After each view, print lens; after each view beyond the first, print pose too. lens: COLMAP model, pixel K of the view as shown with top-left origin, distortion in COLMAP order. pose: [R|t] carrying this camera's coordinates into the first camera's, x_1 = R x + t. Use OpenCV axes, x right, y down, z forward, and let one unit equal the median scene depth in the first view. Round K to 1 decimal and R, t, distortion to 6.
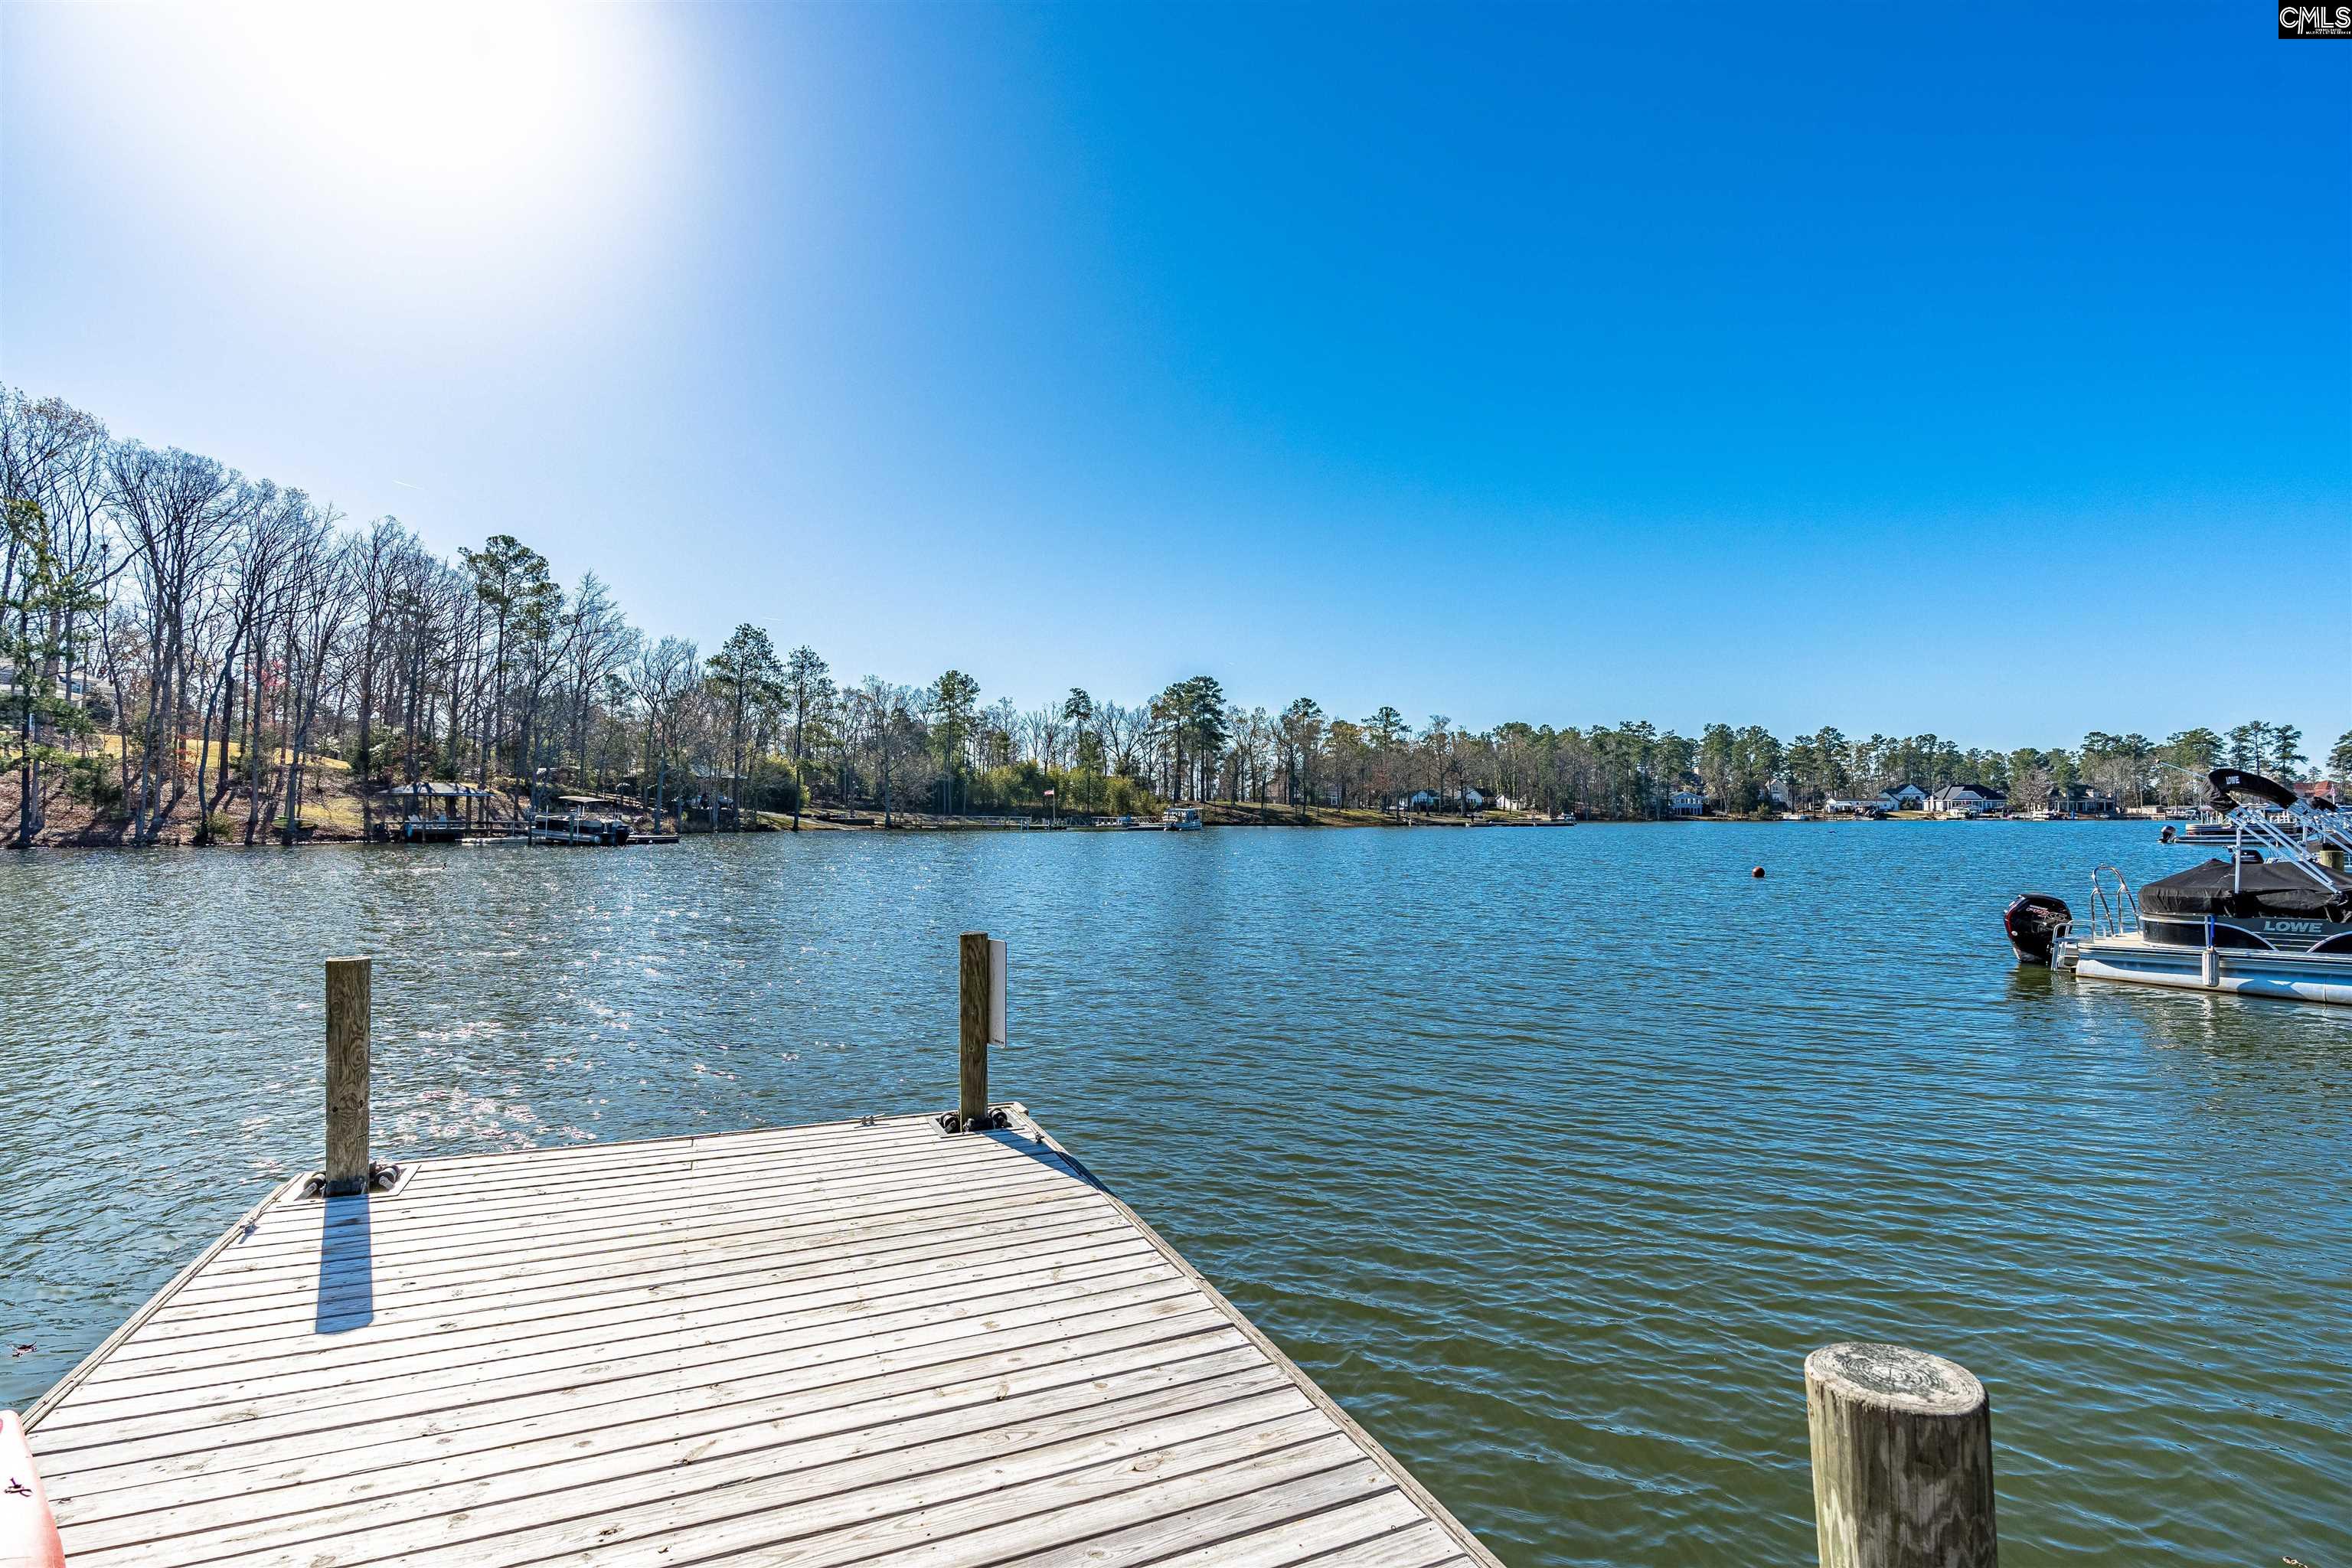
lens RADIAL K [[1109.7, 0, 1166.8], [0, 1109.7, 776.9], [0, 0, 1]] dist [-0.032864, 0.008473]
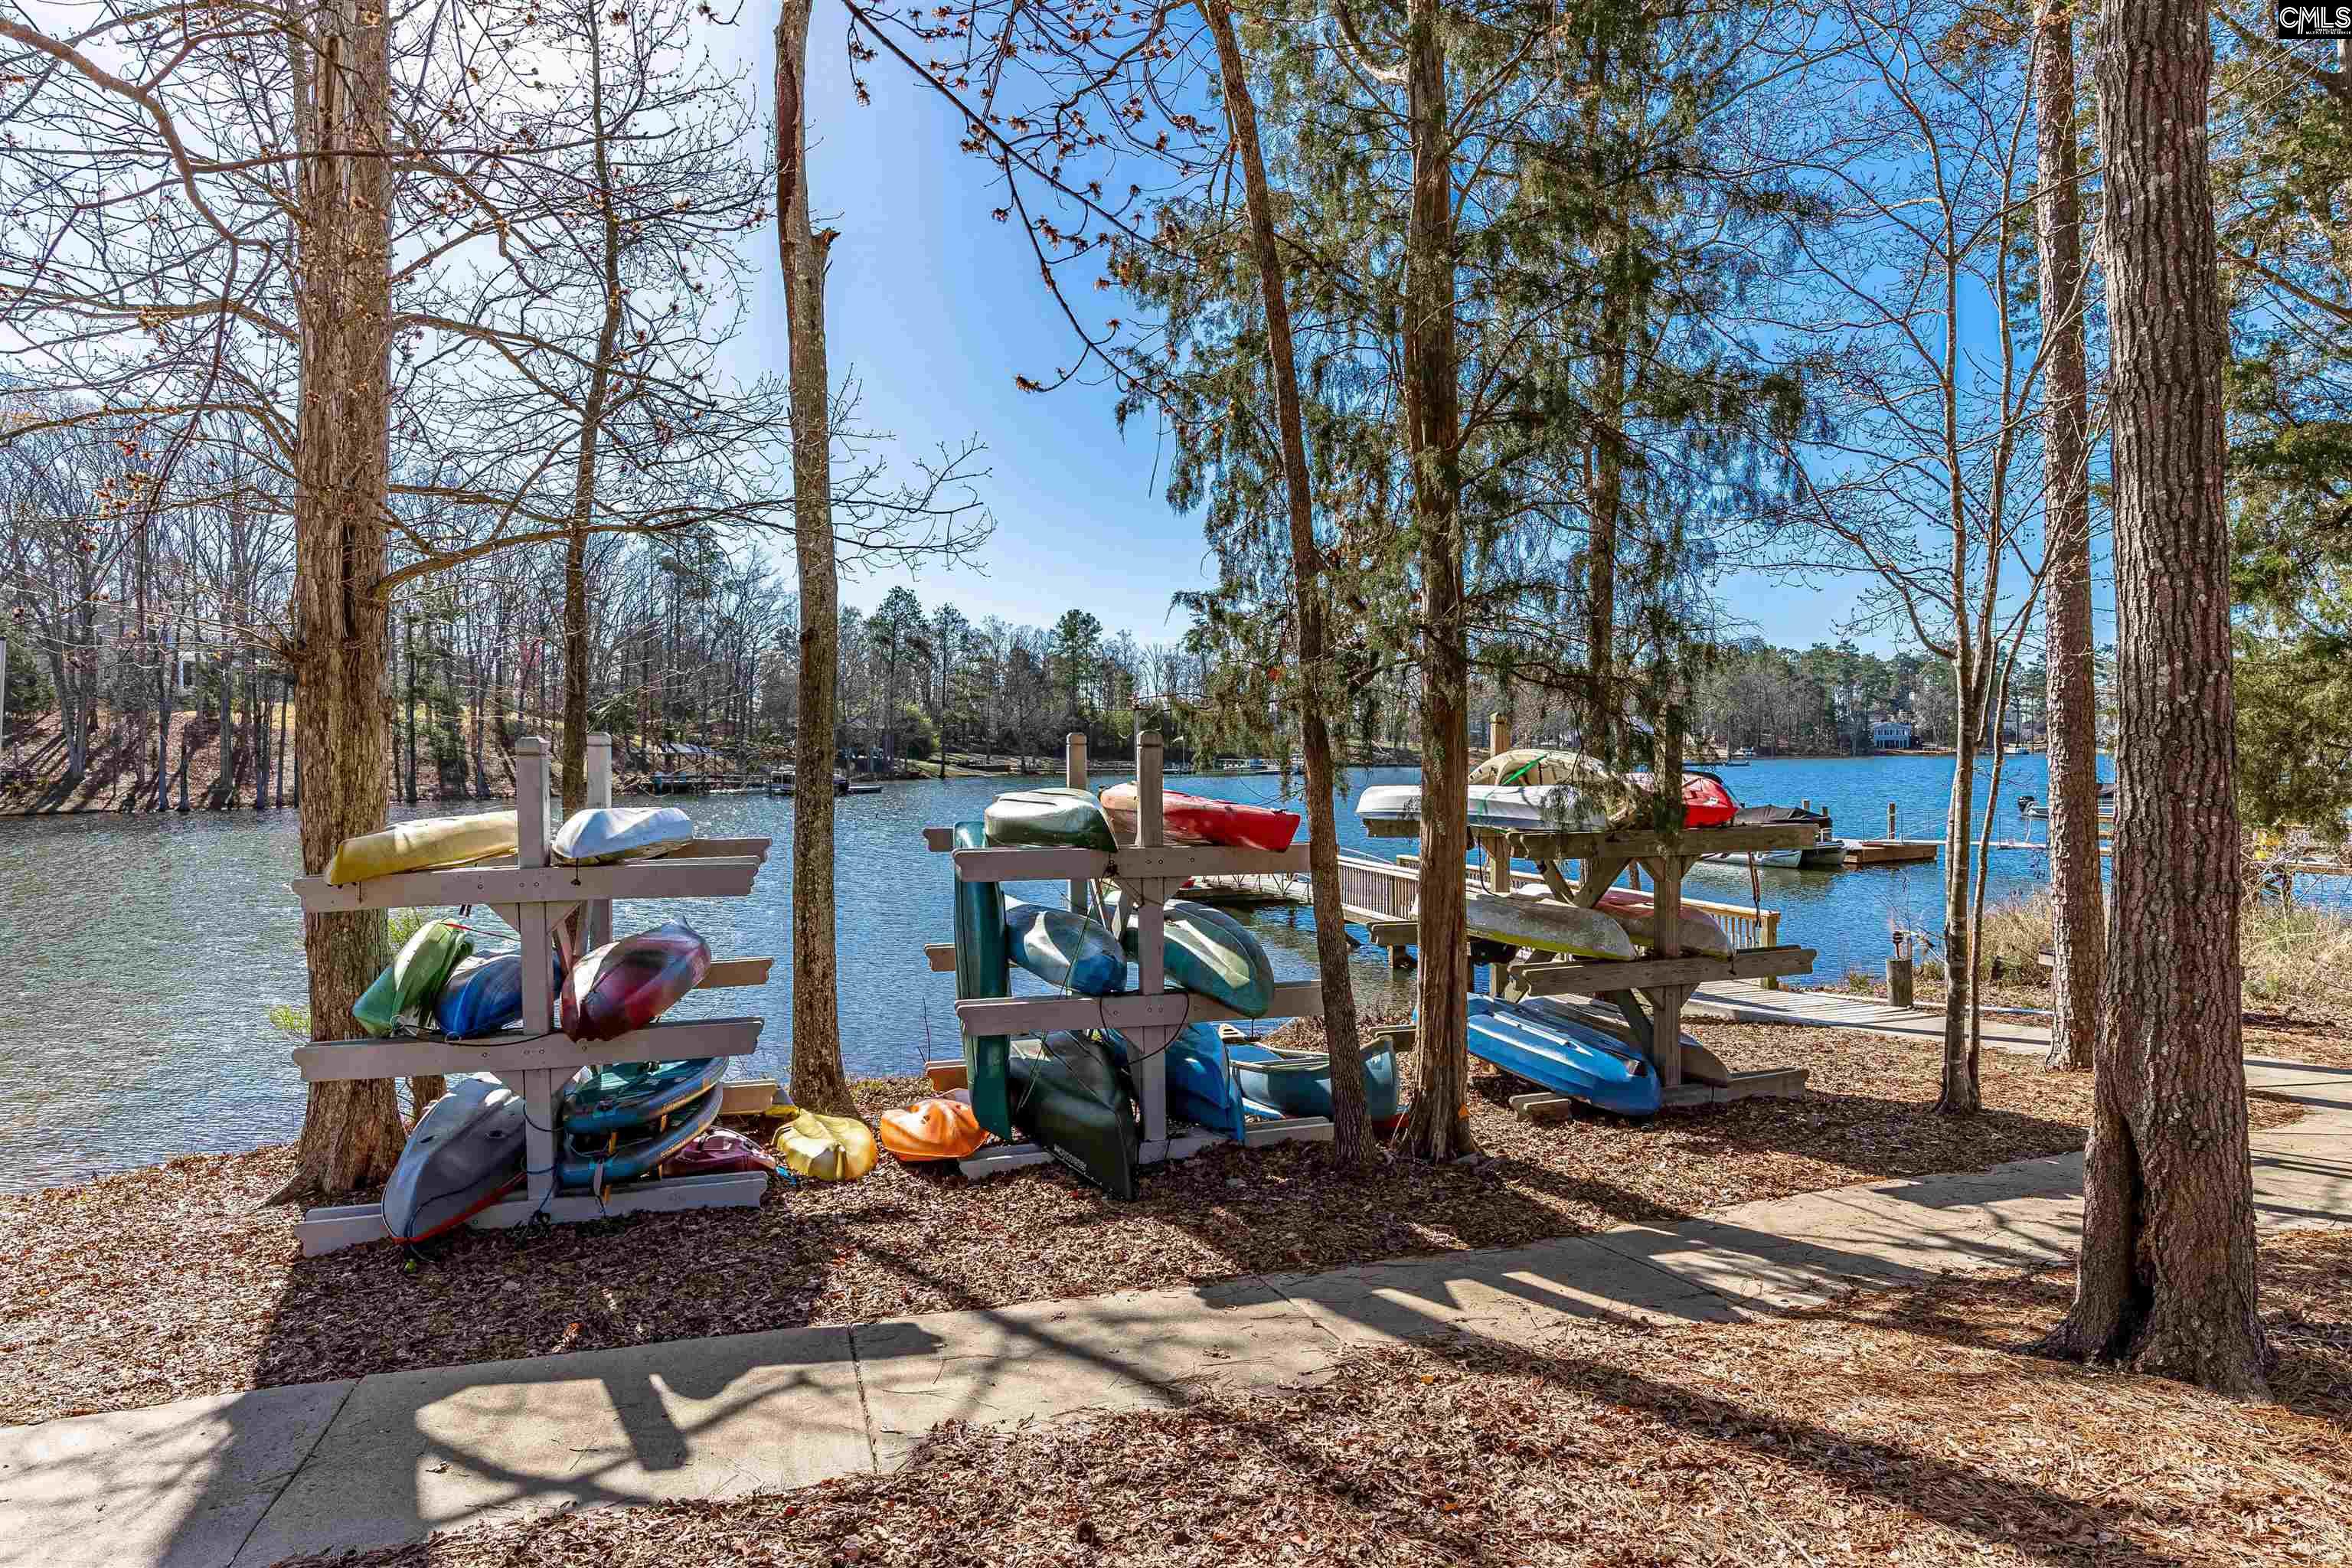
lens RADIAL K [[1317.3, 0, 1176.0], [0, 1317.3, 784.0], [0, 0, 1]] dist [-0.037728, 0.001338]
pose [[0.995378, -0.006319, -0.095825, 0.007469], [0.012244, 0.998040, 0.061376, -0.016928], [0.095250, -0.062265, 0.993504, -0.197233]]
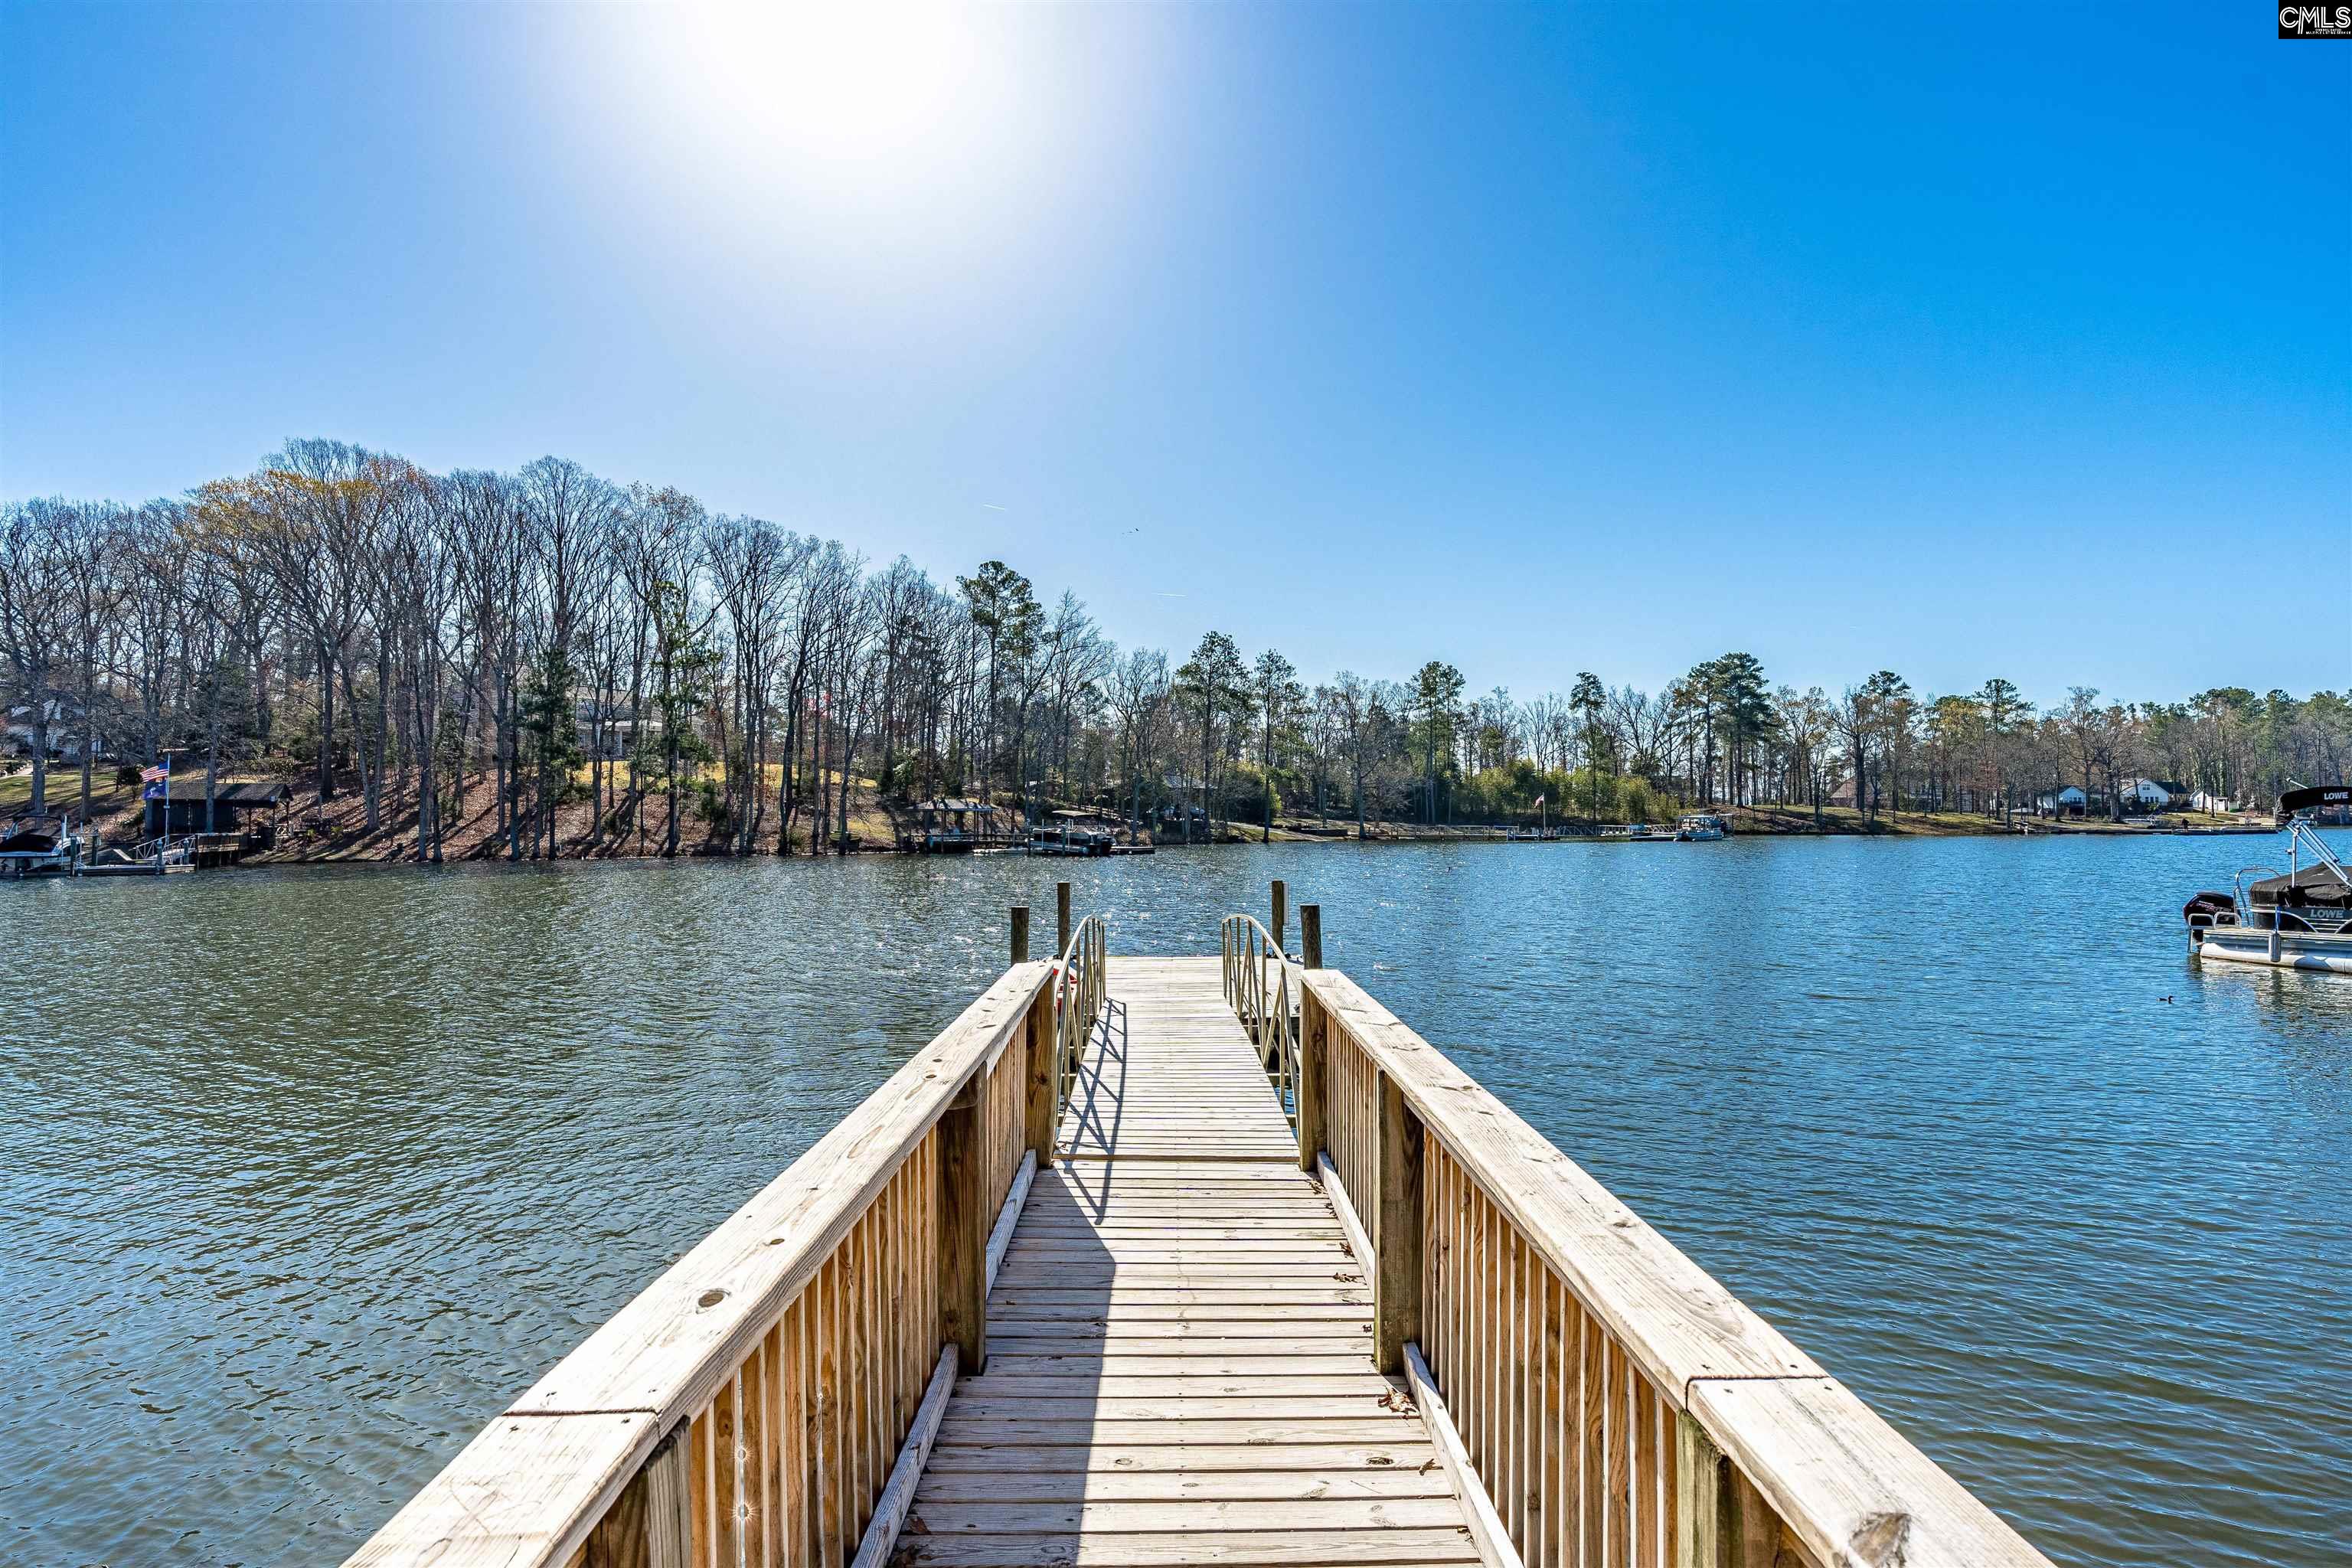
lens RADIAL K [[1317.3, 0, 1176.0], [0, 1317.3, 784.0], [0, 0, 1]] dist [-0.037728, 0.001338]
pose [[0.921930, -0.017798, -0.386947, 0.030214], [0.019476, 0.999810, 0.000416, -0.003210], [0.386866, -0.007919, 0.922102, -0.071785]]
